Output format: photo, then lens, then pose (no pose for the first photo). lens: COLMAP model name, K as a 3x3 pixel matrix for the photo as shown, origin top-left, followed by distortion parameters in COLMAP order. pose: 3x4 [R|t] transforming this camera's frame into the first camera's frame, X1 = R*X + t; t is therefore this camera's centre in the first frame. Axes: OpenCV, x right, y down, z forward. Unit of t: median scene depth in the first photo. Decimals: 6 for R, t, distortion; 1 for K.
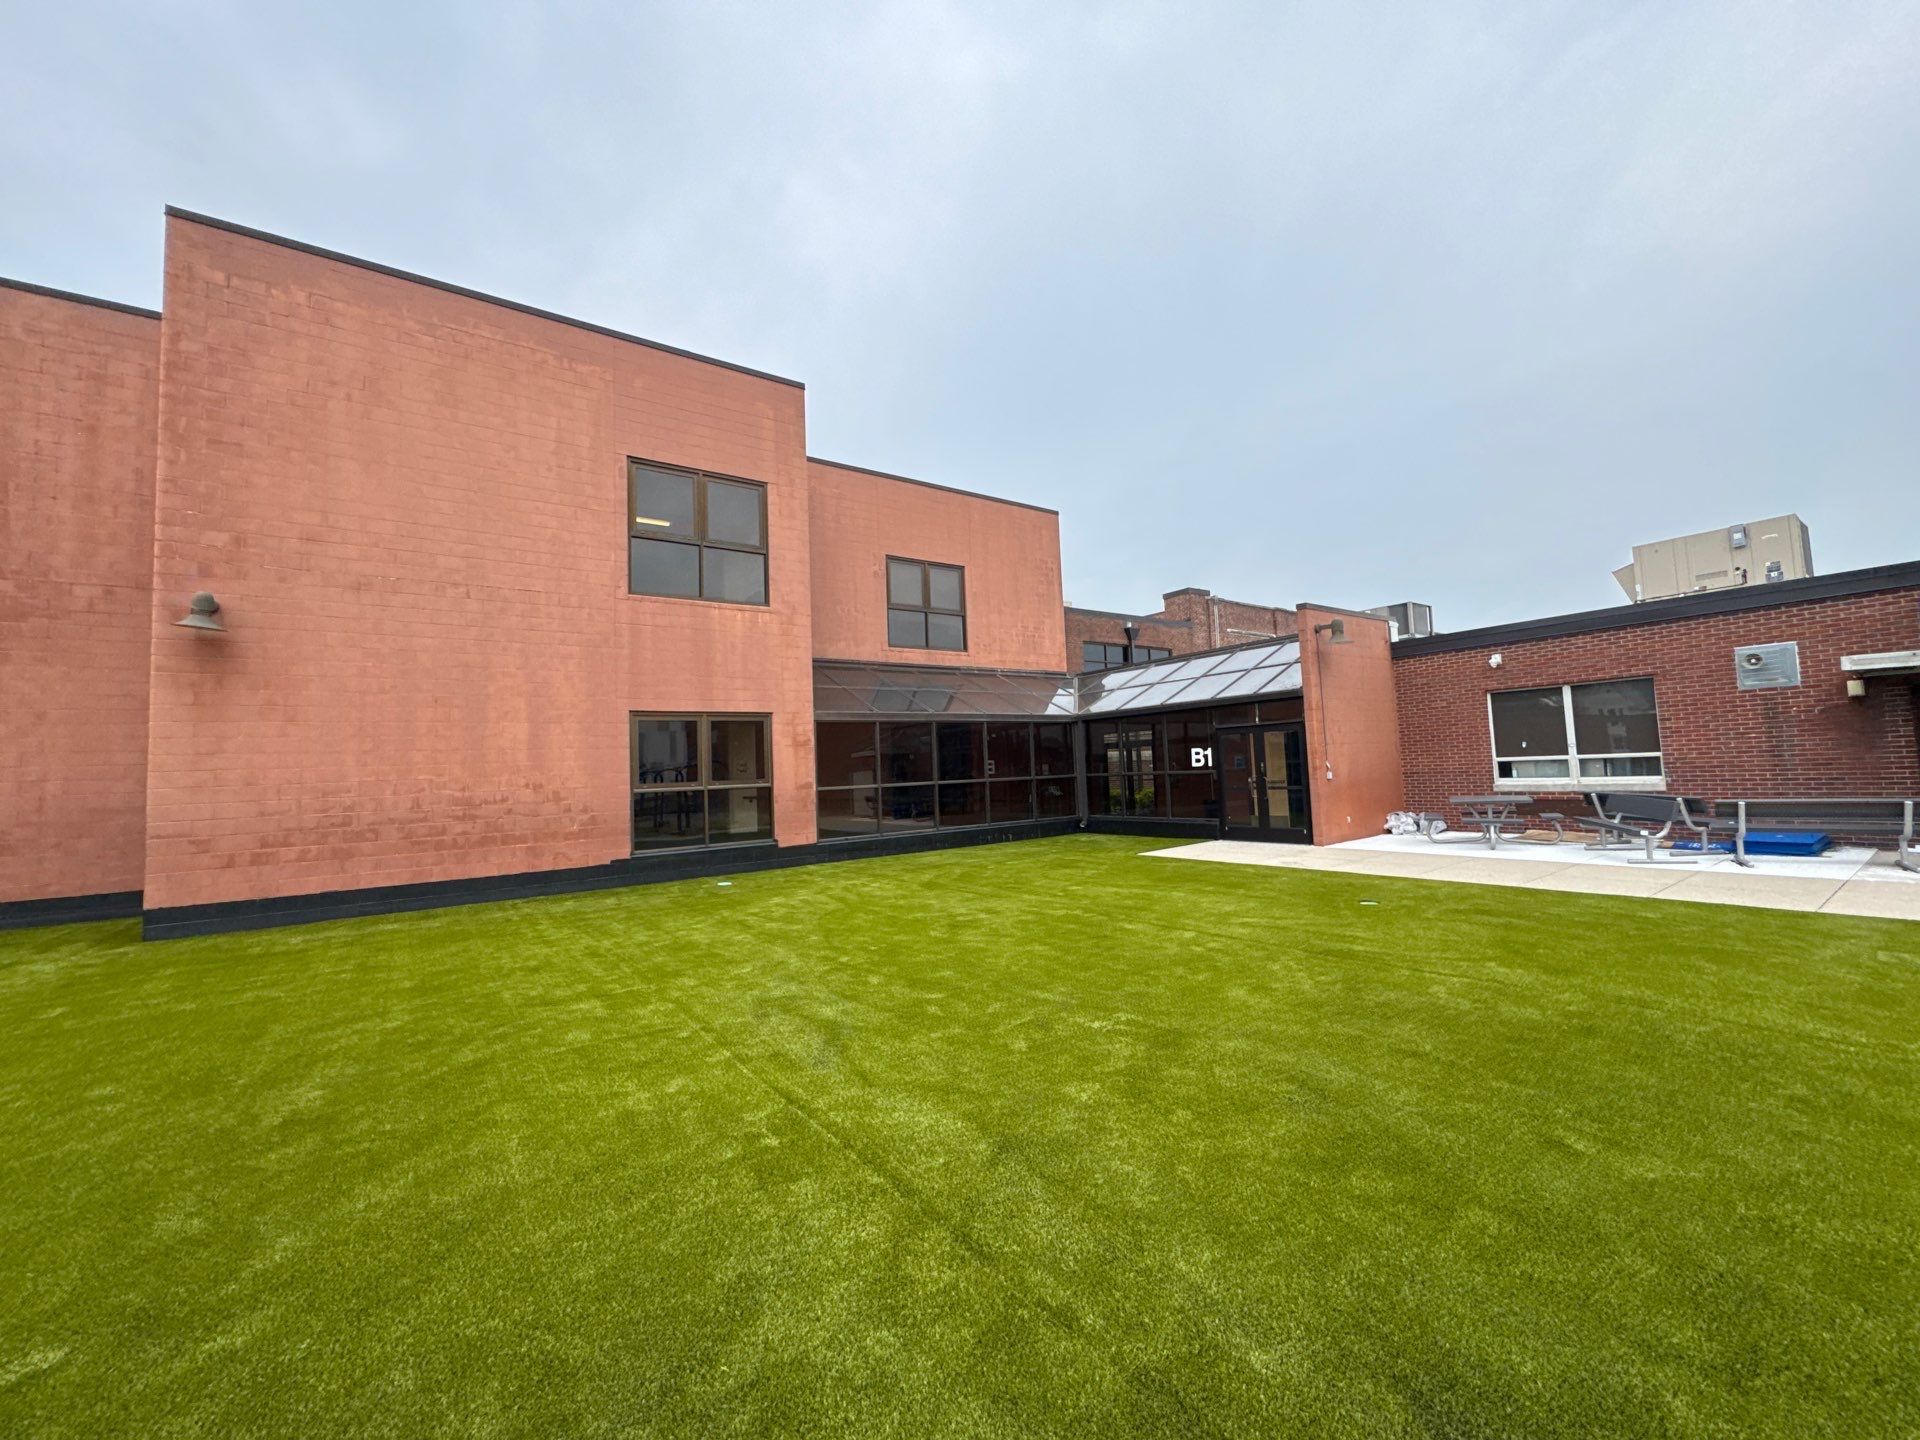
lens RADIAL K [[763.2, 0, 956.1], [0, 763.2, 715.9], [0, 0, 1]] dist [-0.000288, -0.000757]
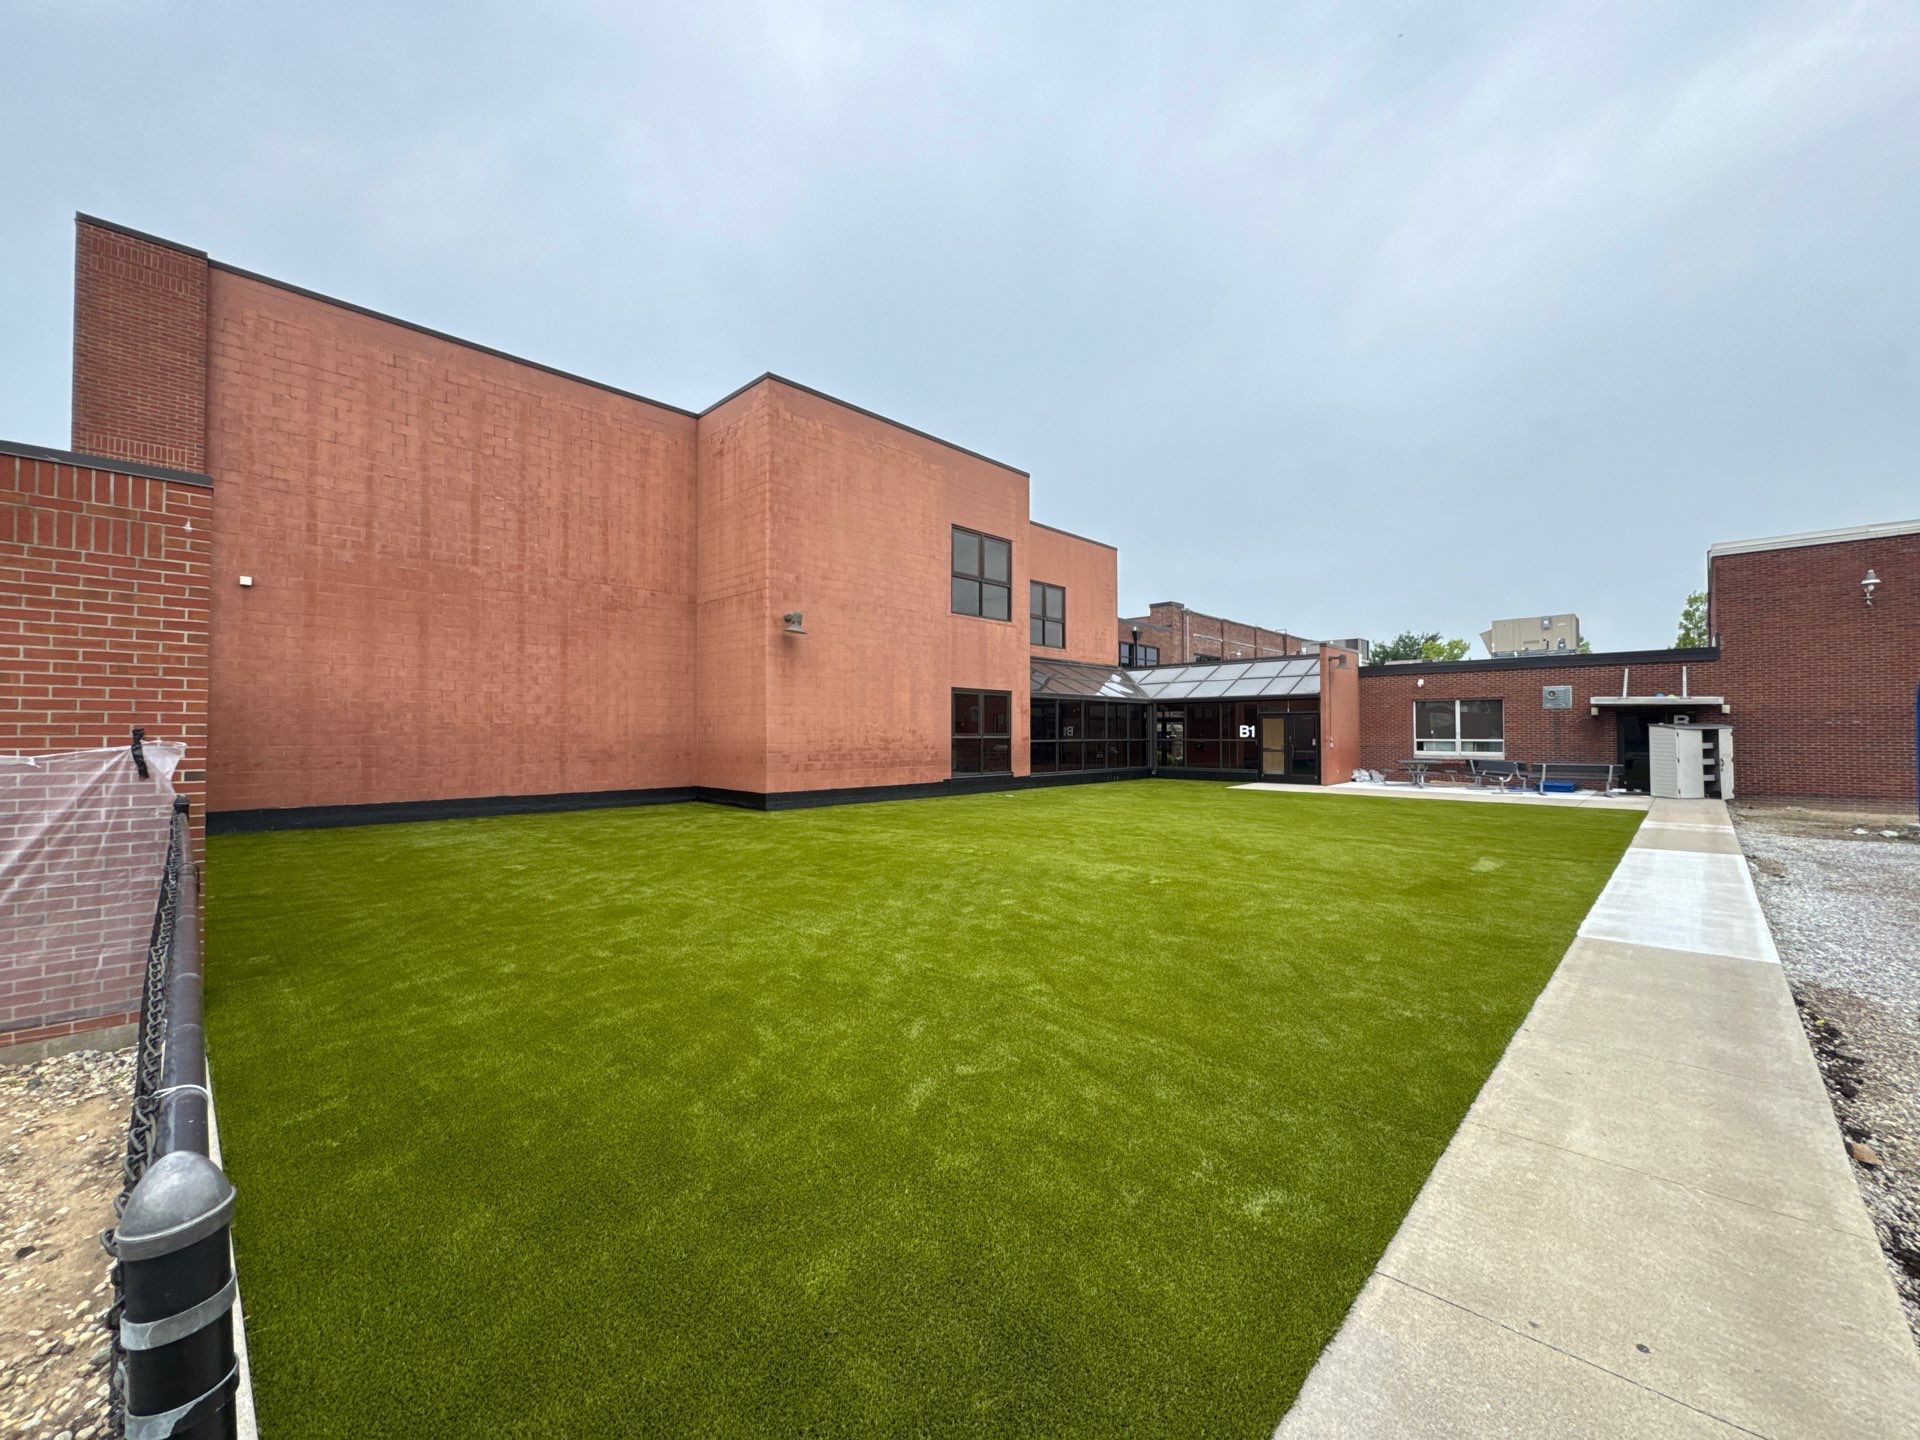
lens RADIAL K [[763.2, 0, 956.6], [0, 763.2, 714.3], [0, 0, 1]] dist [-0.000288, -0.000757]
pose [[0.982862, 0.046528, 0.178376, -0.700860], [-0.054185, 0.997796, 0.038297, -0.011817], [-0.176201, -0.047306, 0.983217, -0.574667]]
